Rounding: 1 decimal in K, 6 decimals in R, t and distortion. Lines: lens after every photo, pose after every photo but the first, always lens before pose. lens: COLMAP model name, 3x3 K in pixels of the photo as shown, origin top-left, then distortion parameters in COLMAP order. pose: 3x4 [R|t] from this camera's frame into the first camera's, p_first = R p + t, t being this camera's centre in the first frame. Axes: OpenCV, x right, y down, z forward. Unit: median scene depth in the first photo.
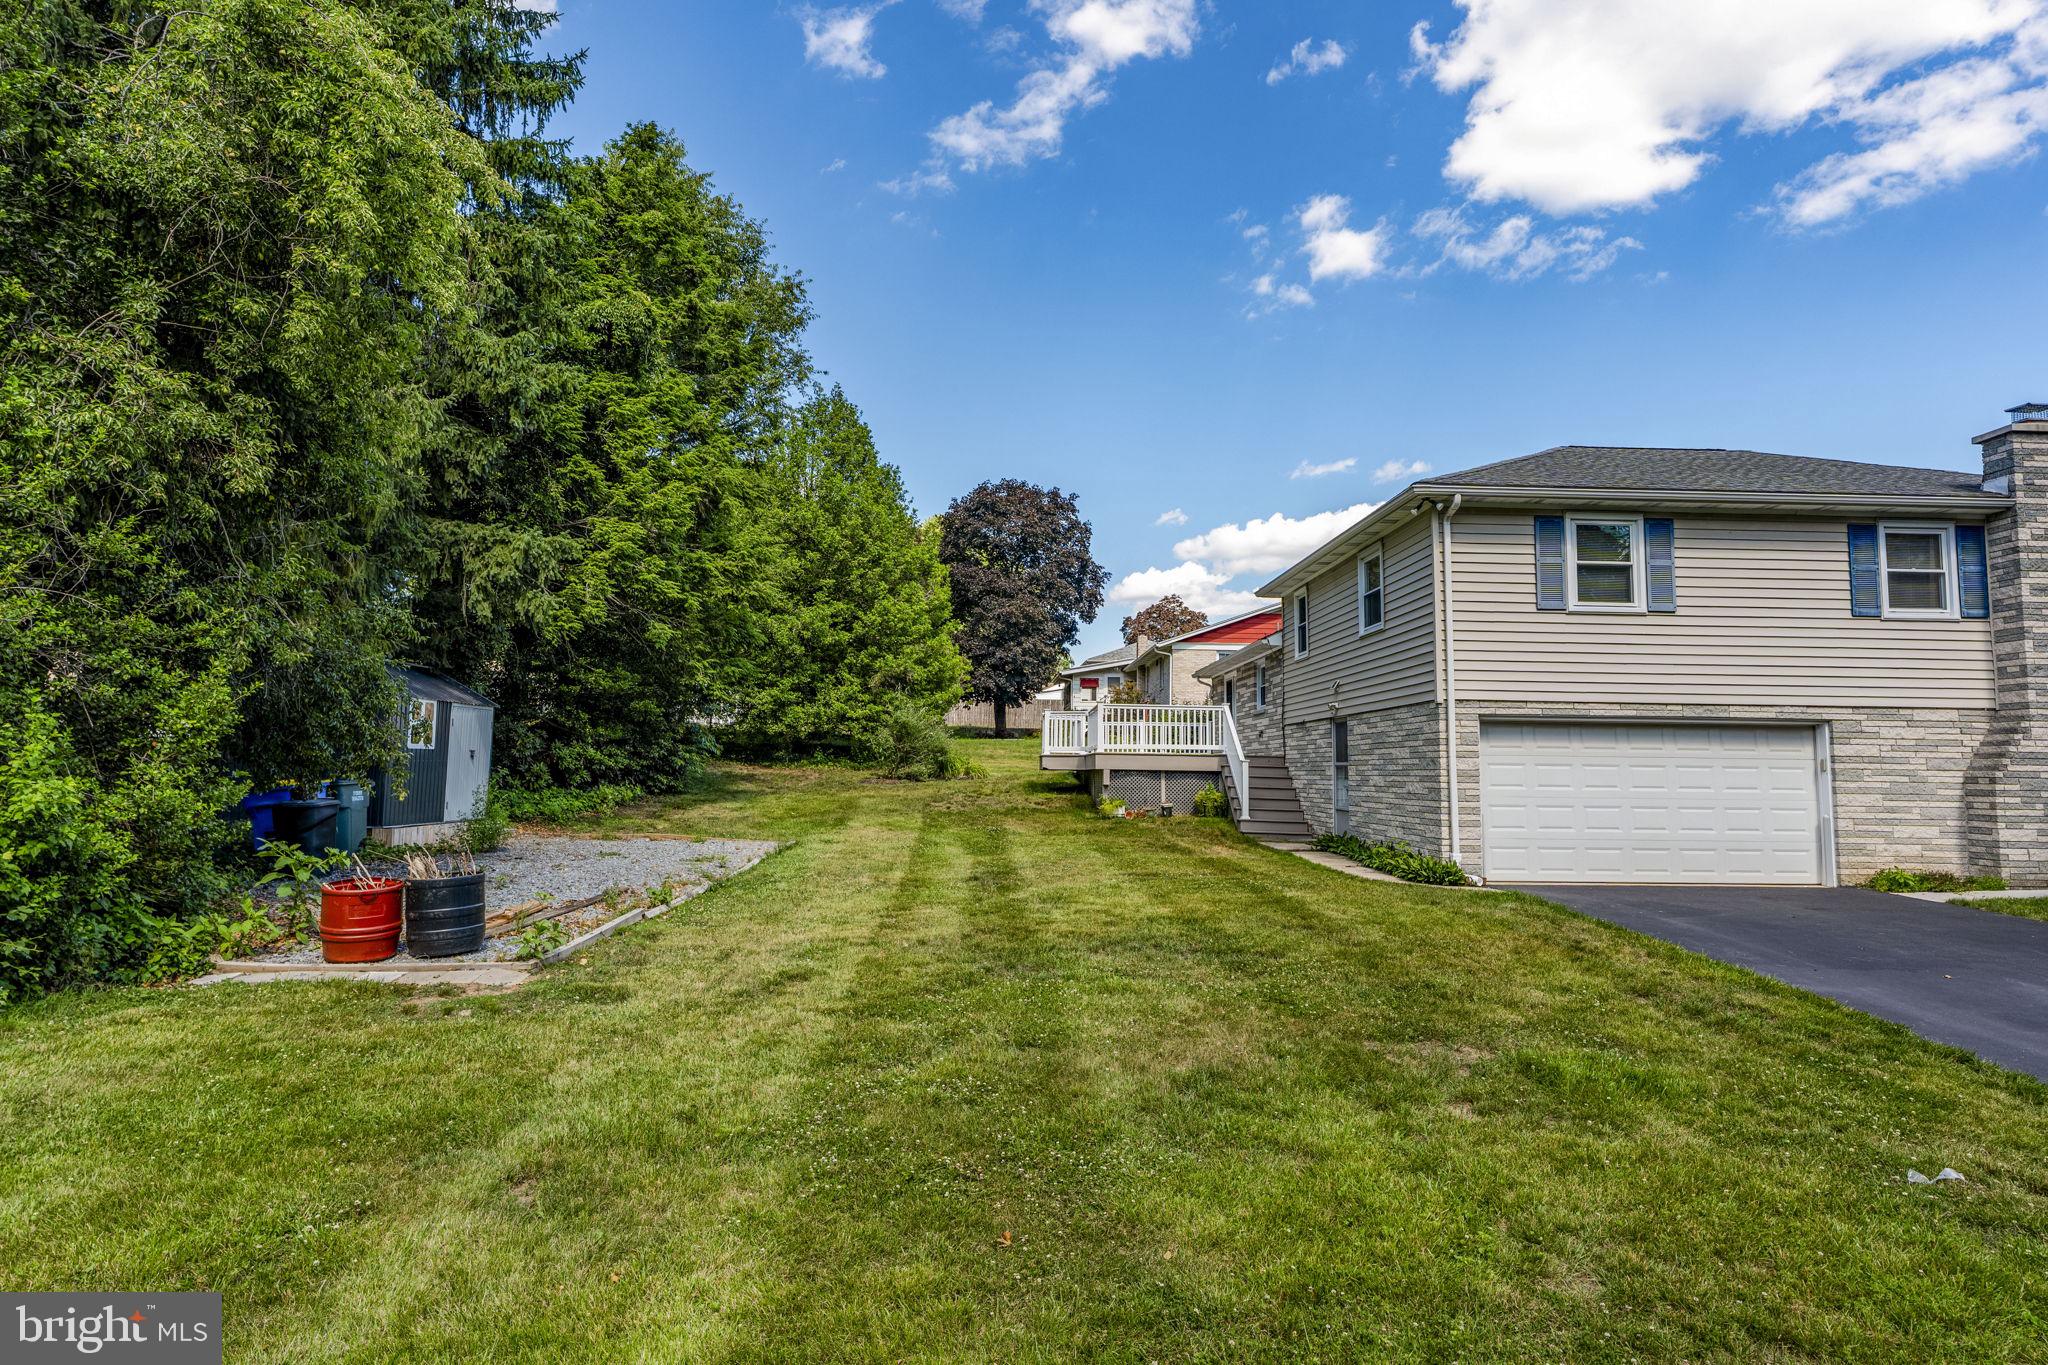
lens RADIAL K [[927.8, 0, 1037.8], [0, 927.8, 645.3], [0, 0, 1]] dist [-0.000292, 0.000122]
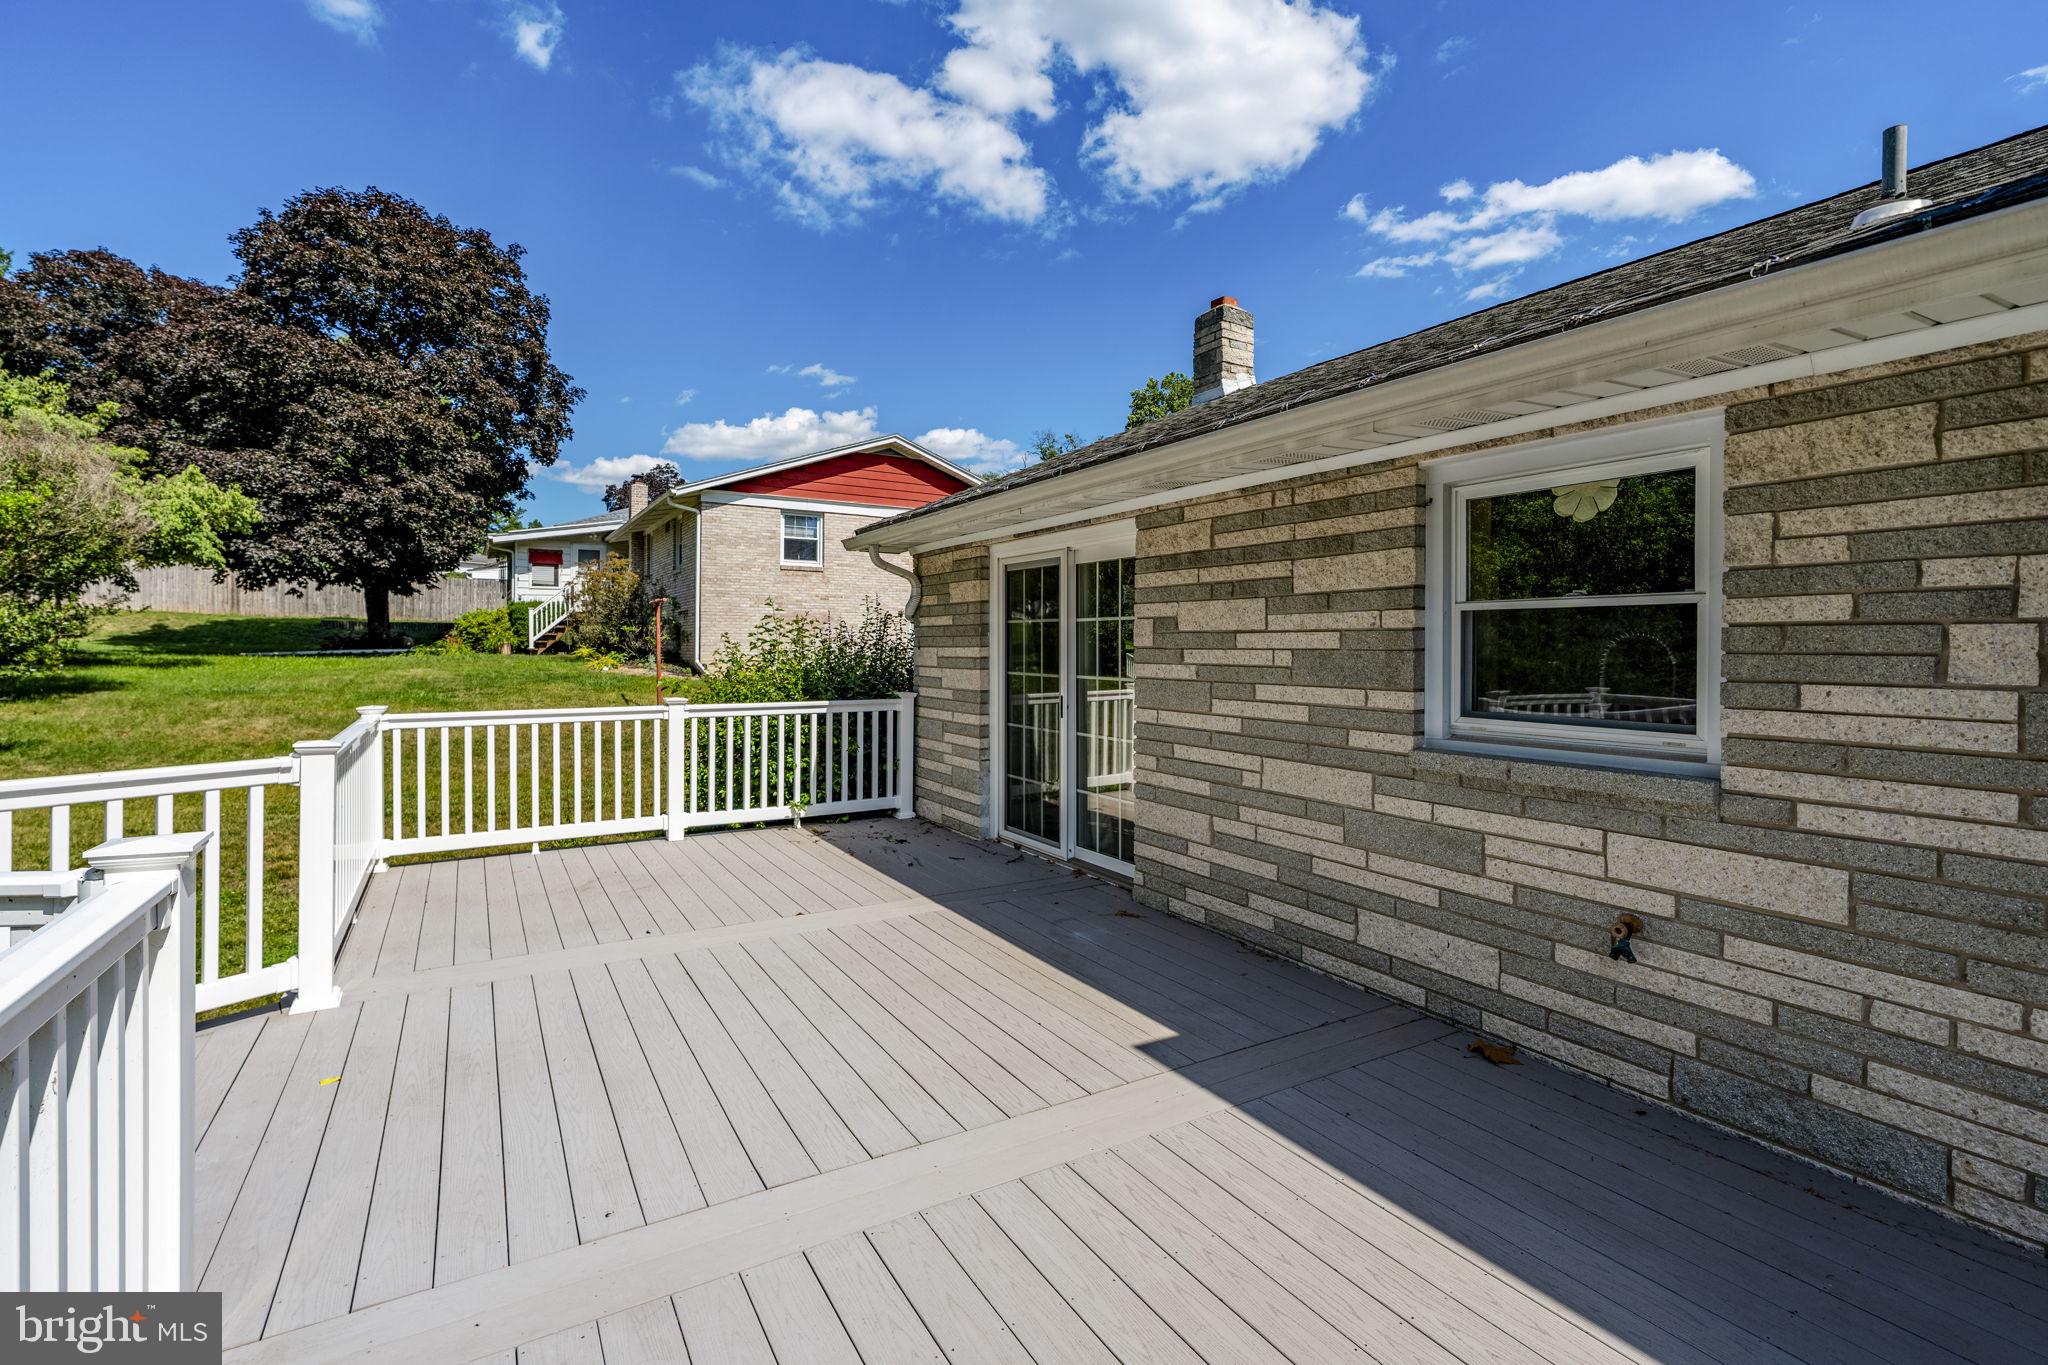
lens RADIAL K [[927.8, 0, 1037.8], [0, 927.8, 645.3], [0, 0, 1]] dist [-0.000292, 0.000122]
pose [[0.864206, -0.009685, 0.503045, 0.026130], [-0.053439, 0.992392, 0.110912, 0.011838], [-0.500292, -0.122733, 0.857114, 0.280779]]
